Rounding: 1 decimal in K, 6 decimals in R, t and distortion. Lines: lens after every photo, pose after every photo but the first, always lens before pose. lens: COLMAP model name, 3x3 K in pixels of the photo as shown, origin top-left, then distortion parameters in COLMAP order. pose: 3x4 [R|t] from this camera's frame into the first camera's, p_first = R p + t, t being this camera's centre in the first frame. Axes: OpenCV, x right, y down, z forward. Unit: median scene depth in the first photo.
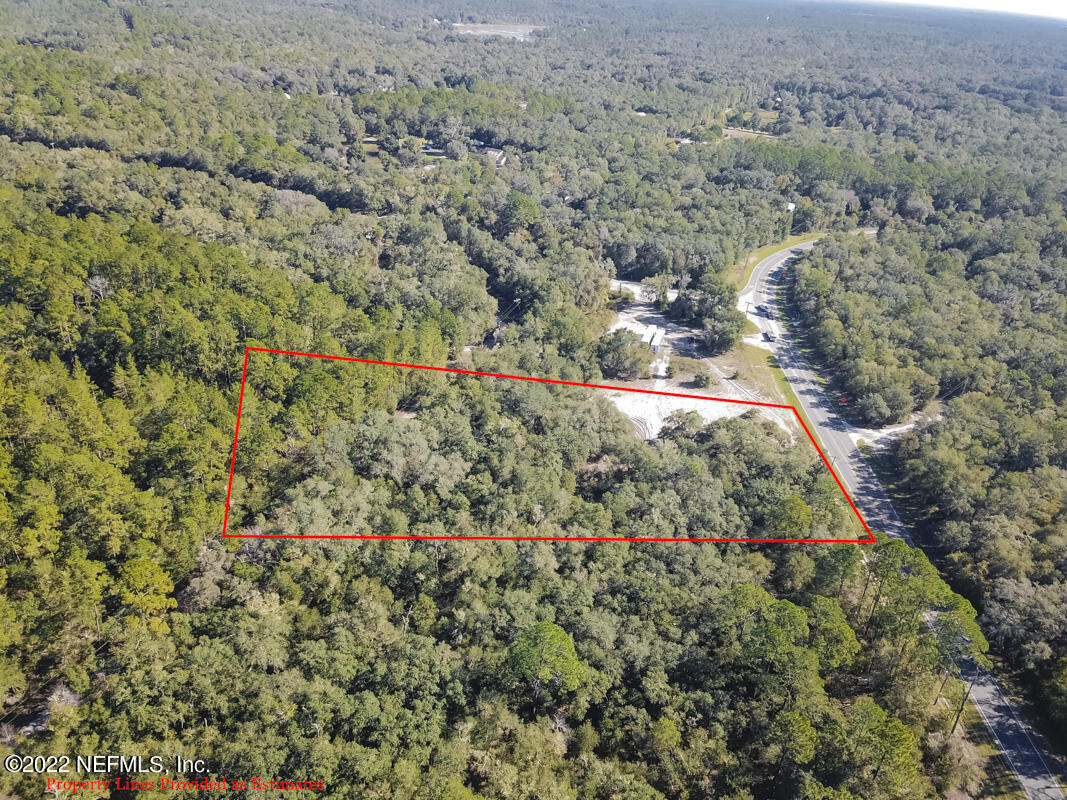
lens RADIAL K [[800.3, 0, 533.5], [0, 800.3, 400.0], [0, 0, 1]] dist [0.055744, -0.038355]
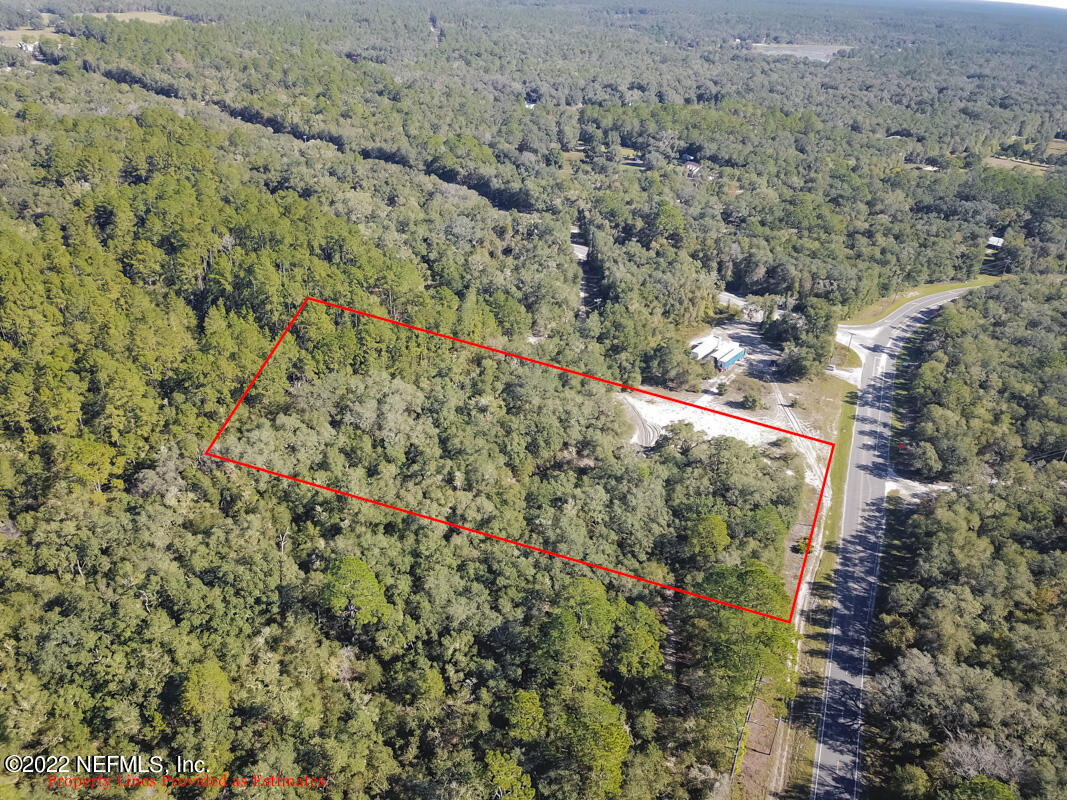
lens RADIAL K [[800.3, 0, 533.5], [0, 800.3, 400.0], [0, 0, 1]] dist [0.055744, -0.038355]
pose [[0.933927, 0.153705, -0.322732, 0.241693], [-0.160854, 0.986968, 0.004575, 0.008847], [0.319229, 0.047640, 0.946479, 0.014078]]
